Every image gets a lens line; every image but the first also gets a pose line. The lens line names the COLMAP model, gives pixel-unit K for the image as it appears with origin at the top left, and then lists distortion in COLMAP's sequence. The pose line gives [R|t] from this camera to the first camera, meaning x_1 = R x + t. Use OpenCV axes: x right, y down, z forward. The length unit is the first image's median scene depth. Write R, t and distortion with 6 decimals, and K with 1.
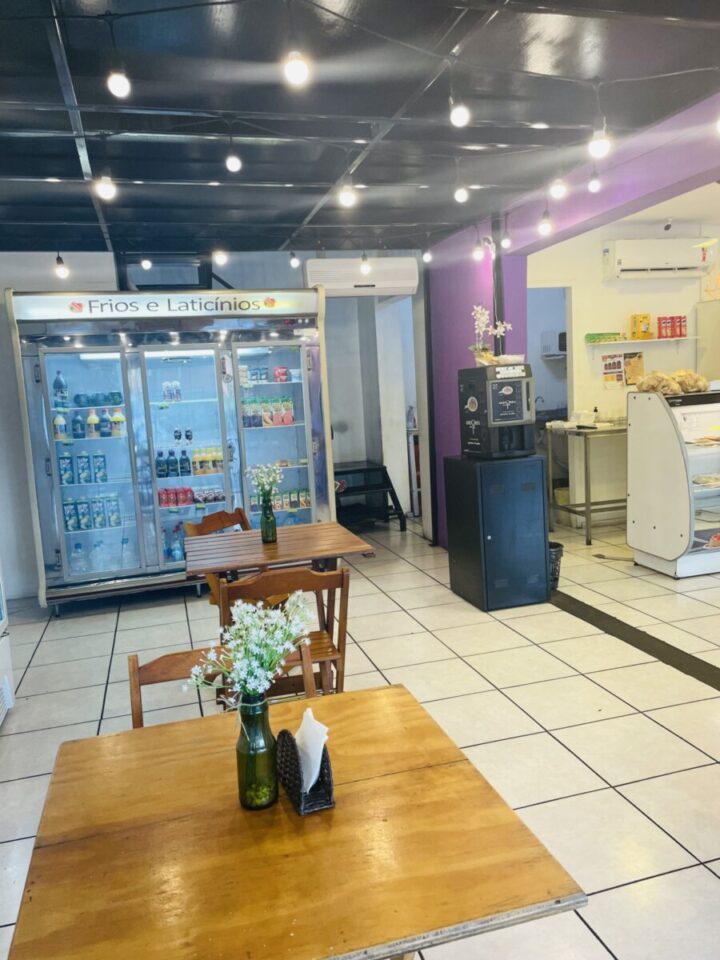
lens RADIAL K [[739.4, 0, 363.5], [0, 739.4, 479.3], [0, 0, 1]] dist [0.056555, -0.040955]
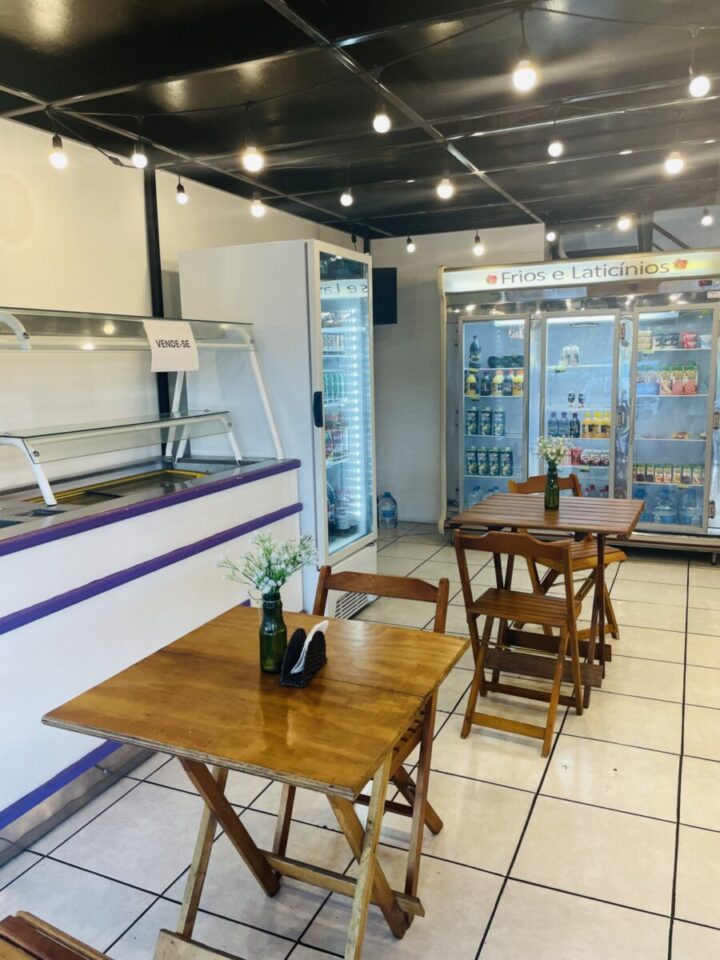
lens RADIAL K [[739.4, 0, 359.4], [0, 739.4, 476.0], [0, 0, 1]] dist [0.056555, -0.040955]
pose [[0.760220, 0.137582, -0.634930, 0.208041], [-0.098636, 0.990432, 0.096516, -0.022983], [0.642134, -0.010746, 0.766517, 0.003610]]
